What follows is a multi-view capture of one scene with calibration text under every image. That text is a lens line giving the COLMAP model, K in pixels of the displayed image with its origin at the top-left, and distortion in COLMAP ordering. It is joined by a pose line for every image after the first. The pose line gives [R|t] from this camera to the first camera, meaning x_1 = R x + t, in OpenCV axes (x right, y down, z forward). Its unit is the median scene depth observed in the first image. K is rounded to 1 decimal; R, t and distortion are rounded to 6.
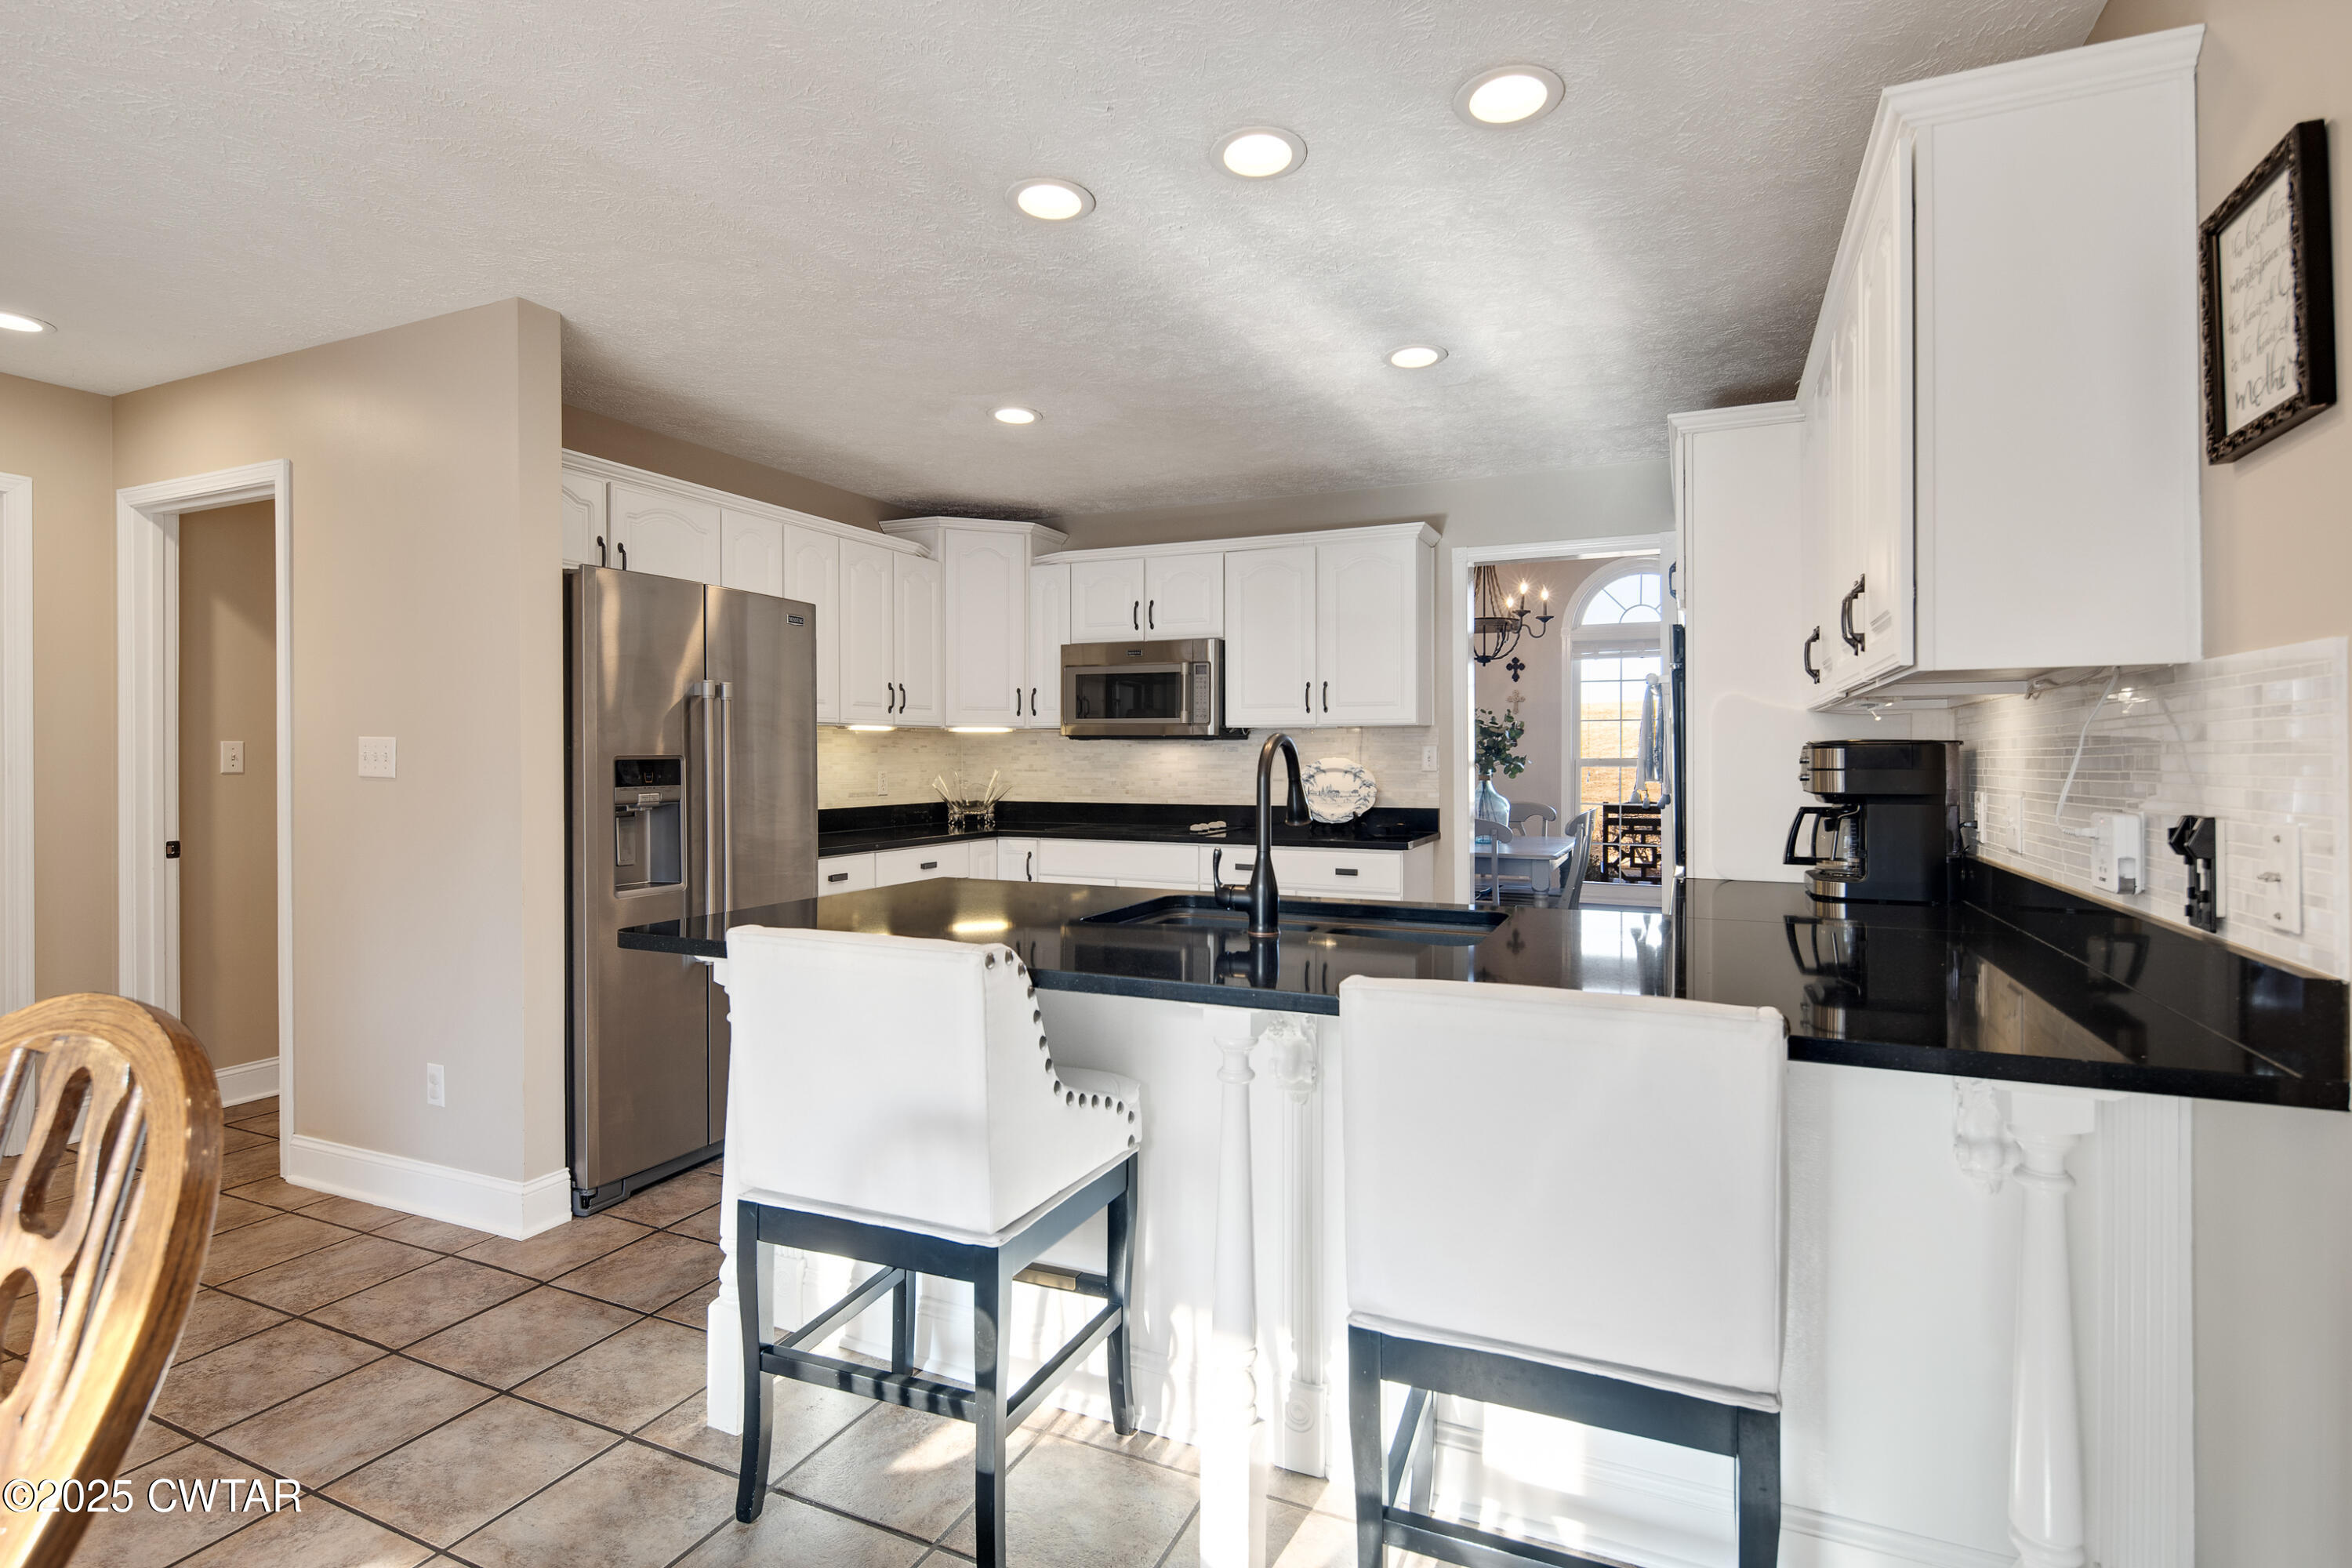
lens RADIAL K [[1139.0, 0, 1175.9], [0, 1139.0, 762.9], [0, 0, 1]] dist [-0.000047, -0.001350]
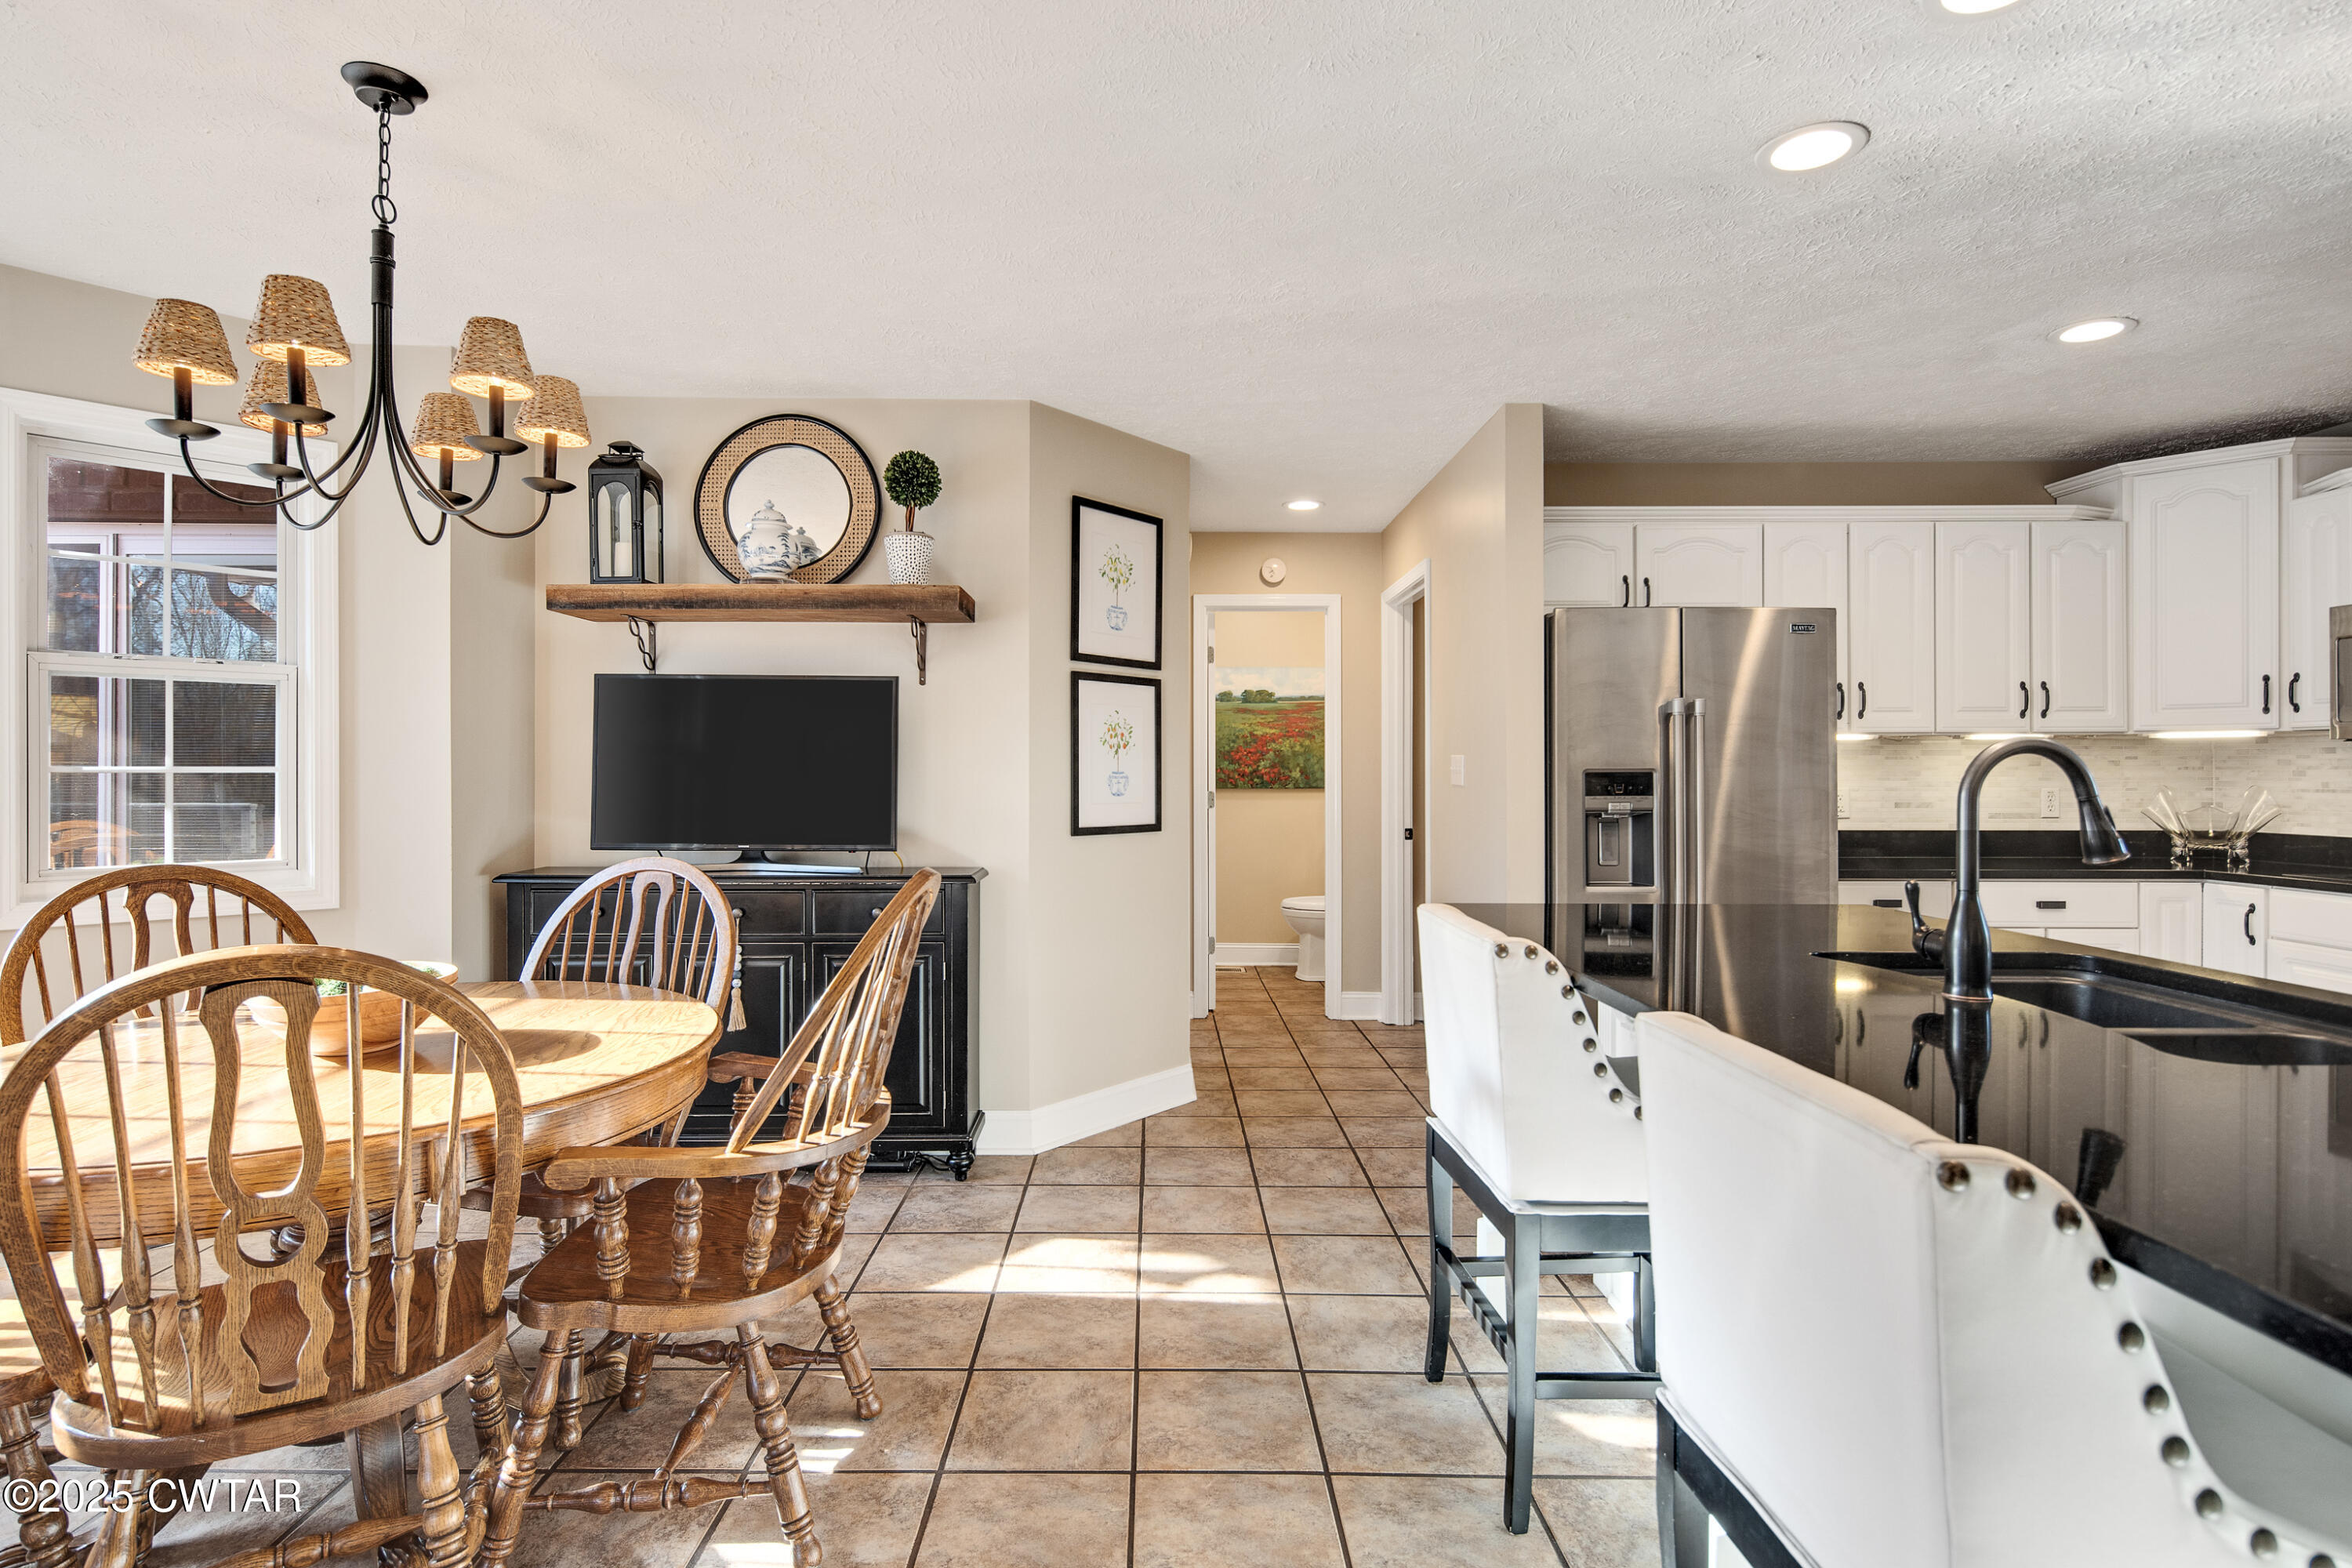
lens RADIAL K [[1139.0, 0, 1156.2], [0, 1139.0, 778.3], [0, 0, 1]] dist [-0.000047, -0.001350]
pose [[0.414077, 0.006191, -0.910221, 0.306295], [-0.006399, 0.999972, 0.003890, 0.001134], [0.910219, 0.004213, 0.414105, 0.099588]]
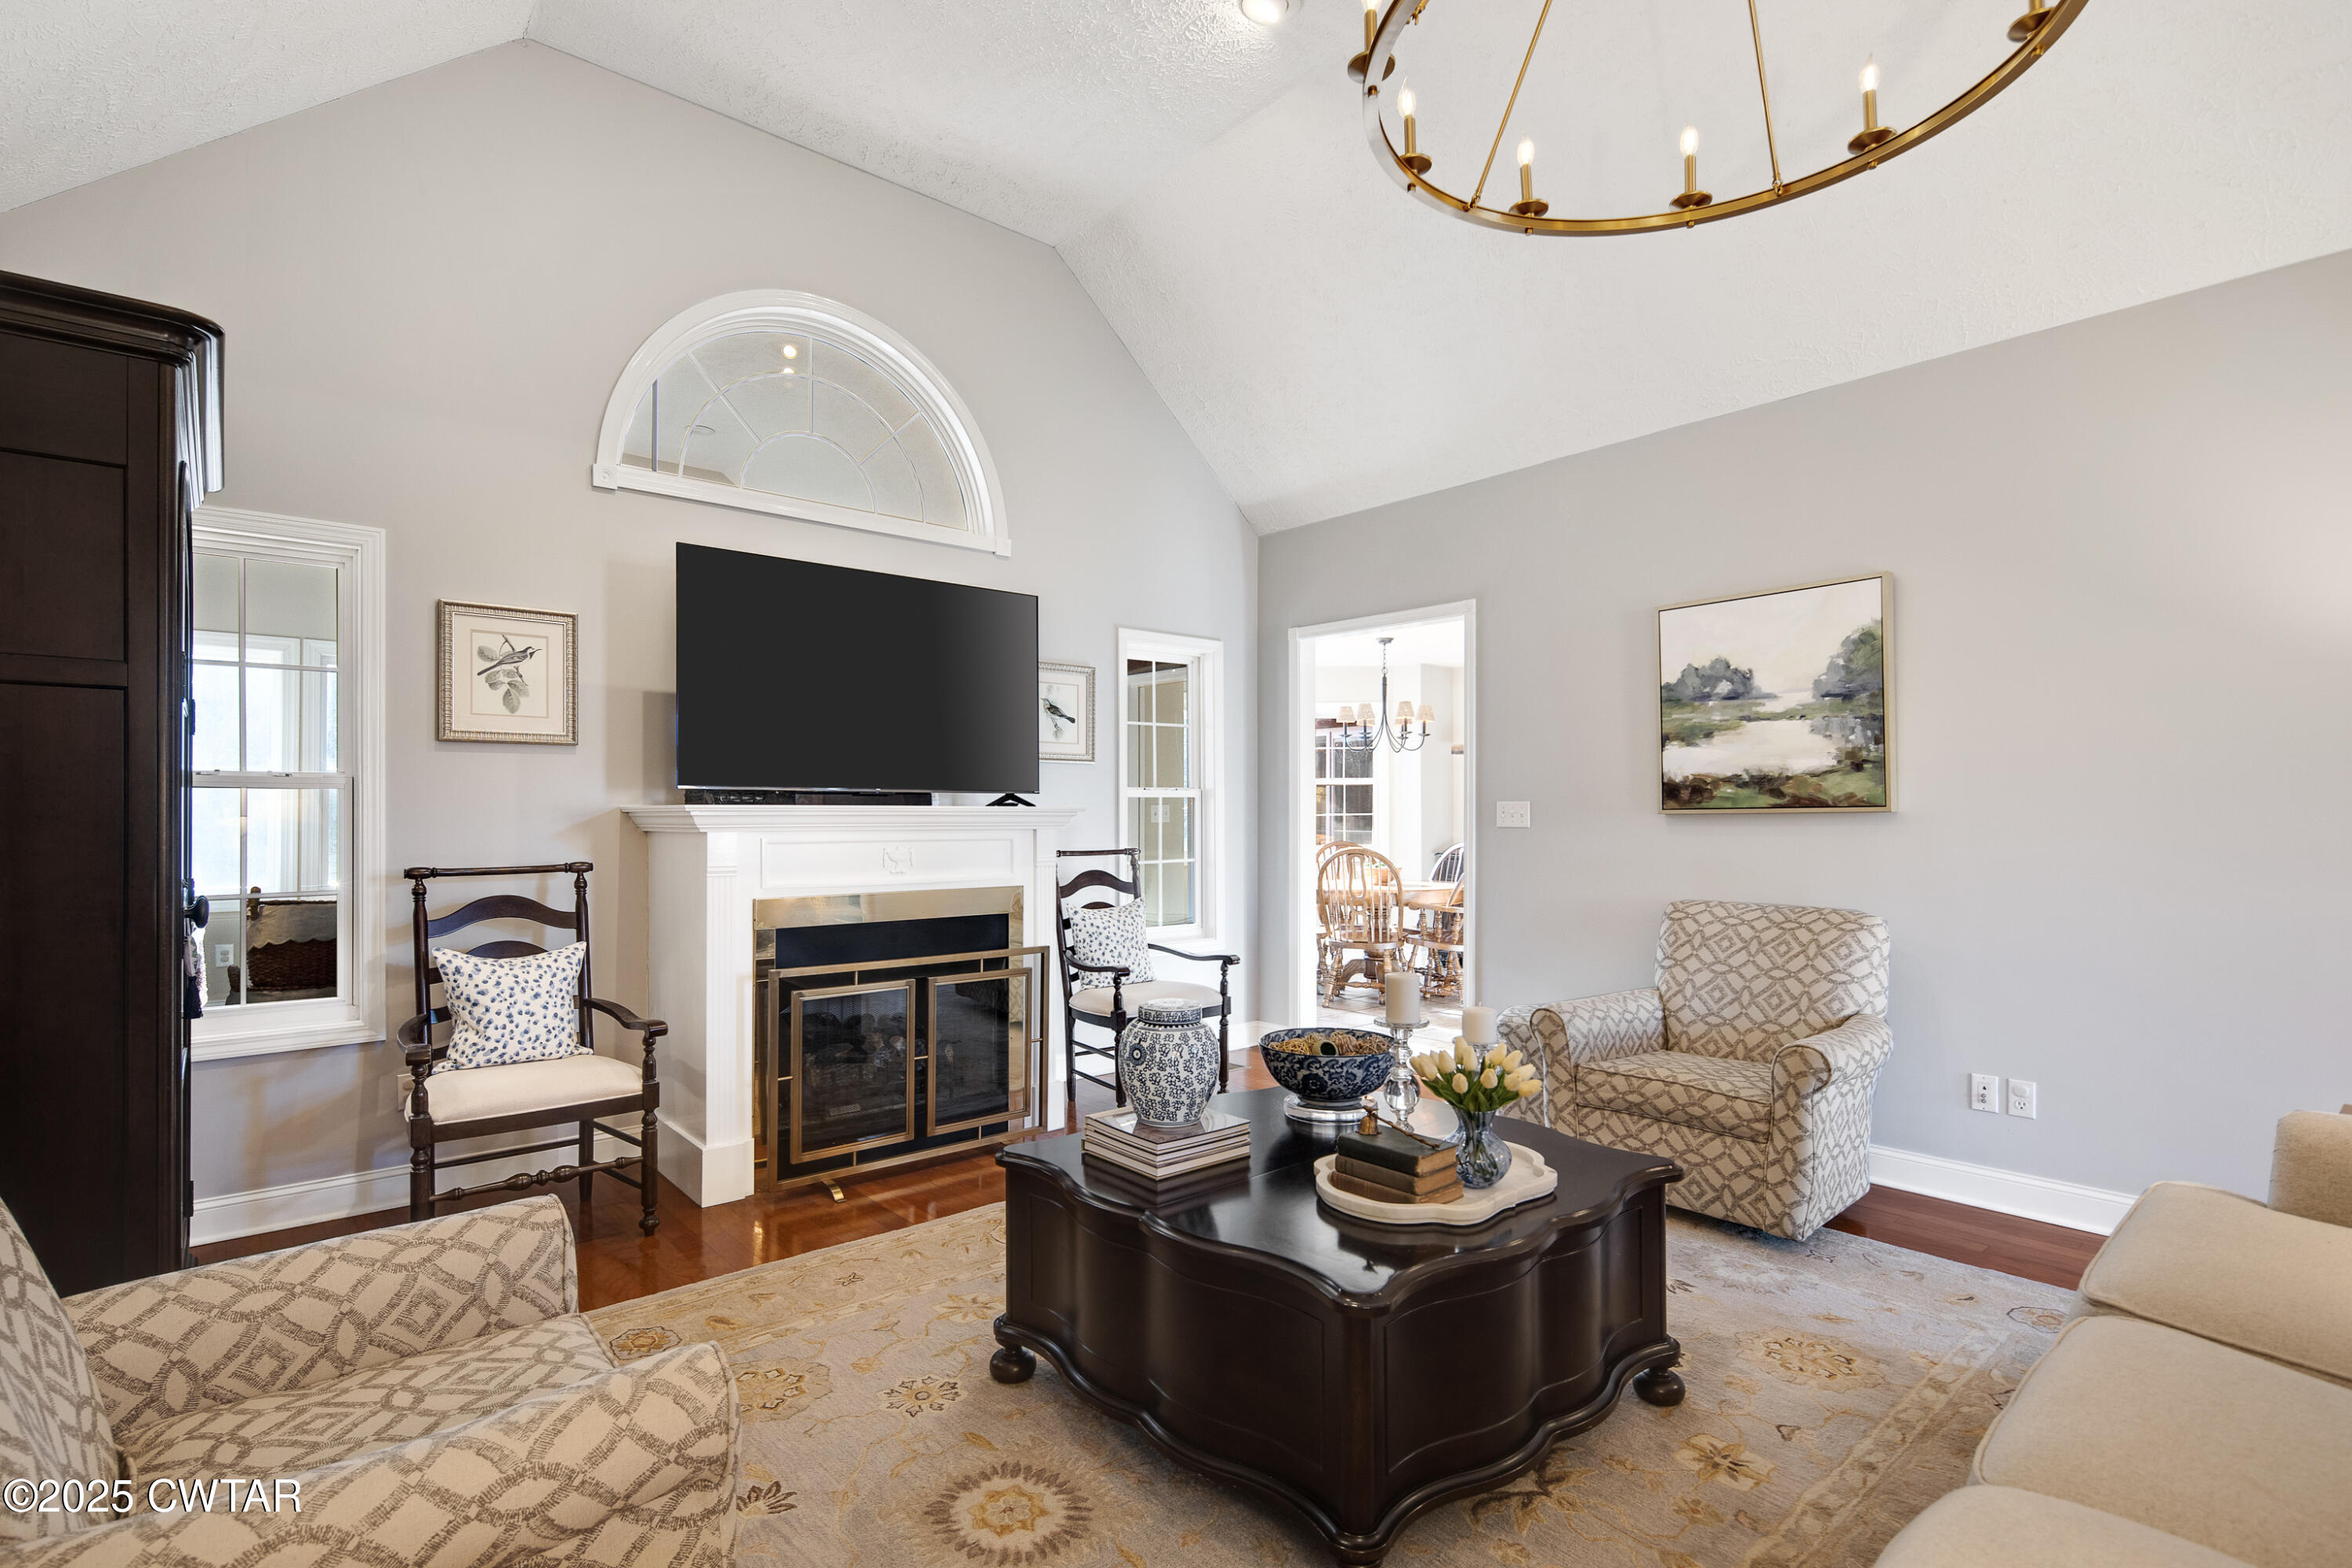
lens RADIAL K [[1126.1, 0, 1172.8], [0, 1126.1, 795.6], [0, 0, 1]] dist [0.000633, -0.000009]
pose [[-0.430446, -0.005315, -0.902601, 1.044691], [0.003036, 0.999968, -0.007336, -0.011259], [0.902611, -0.005898, -0.430416, 0.326697]]
